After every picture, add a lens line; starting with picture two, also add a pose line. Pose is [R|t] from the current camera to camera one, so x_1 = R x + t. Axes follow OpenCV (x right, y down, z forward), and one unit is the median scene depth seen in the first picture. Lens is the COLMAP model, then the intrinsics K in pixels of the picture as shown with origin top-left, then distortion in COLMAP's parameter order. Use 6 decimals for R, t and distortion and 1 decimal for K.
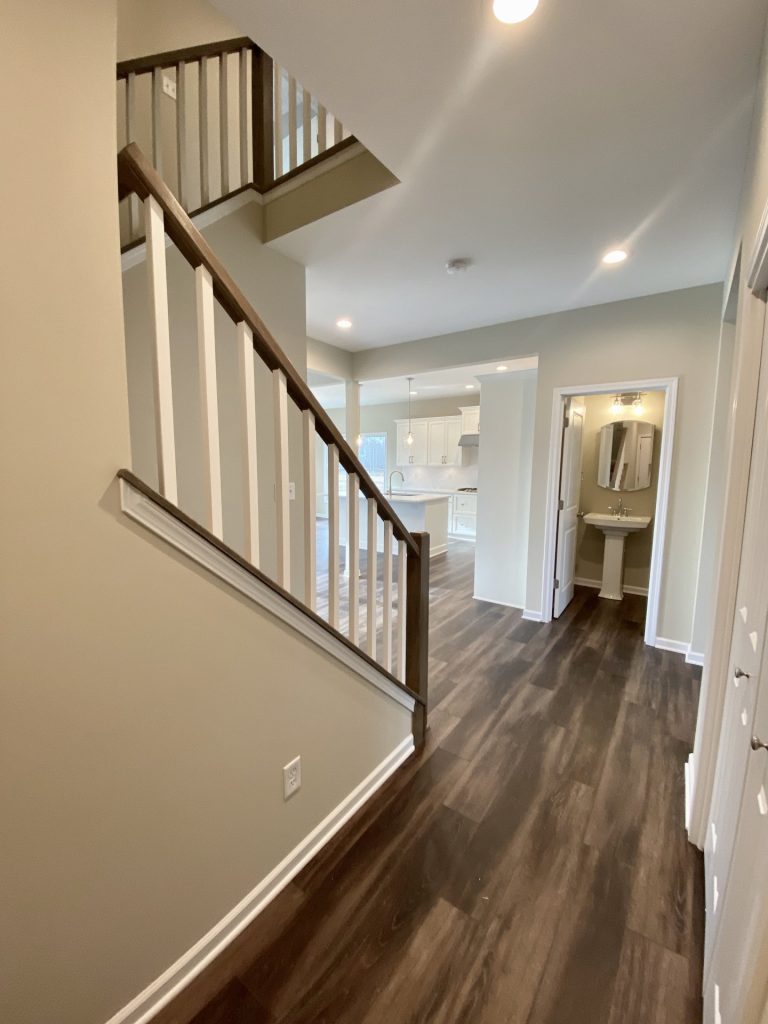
lens RADIAL K [[418.0, 0, 379.5], [0, 418.0, 514.8], [0, 0, 1]] dist [-0.036955, -0.001746]
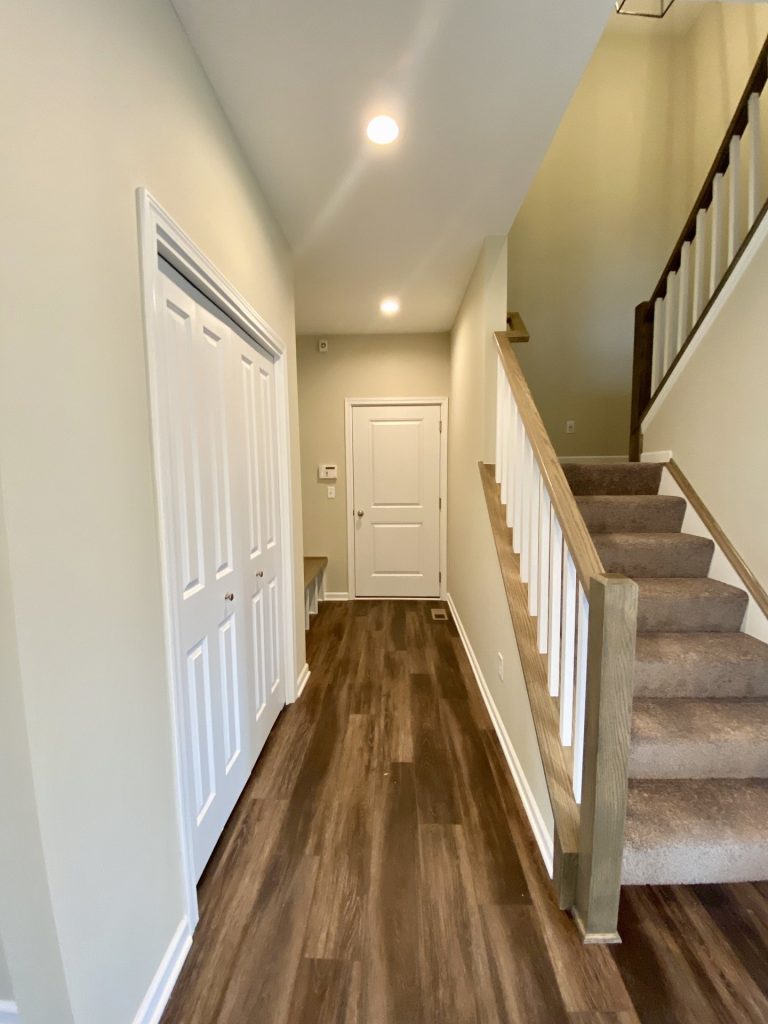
lens RADIAL K [[418.0, 0, 384.8], [0, 418.0, 506.2], [0, 0, 1]] dist [-0.036955, -0.001746]
pose [[-0.829830, 0.055854, -0.555215, 0.902495], [-0.069547, 0.976868, 0.202217, -0.201328], [0.553666, 0.206419, -0.806750, 1.761086]]
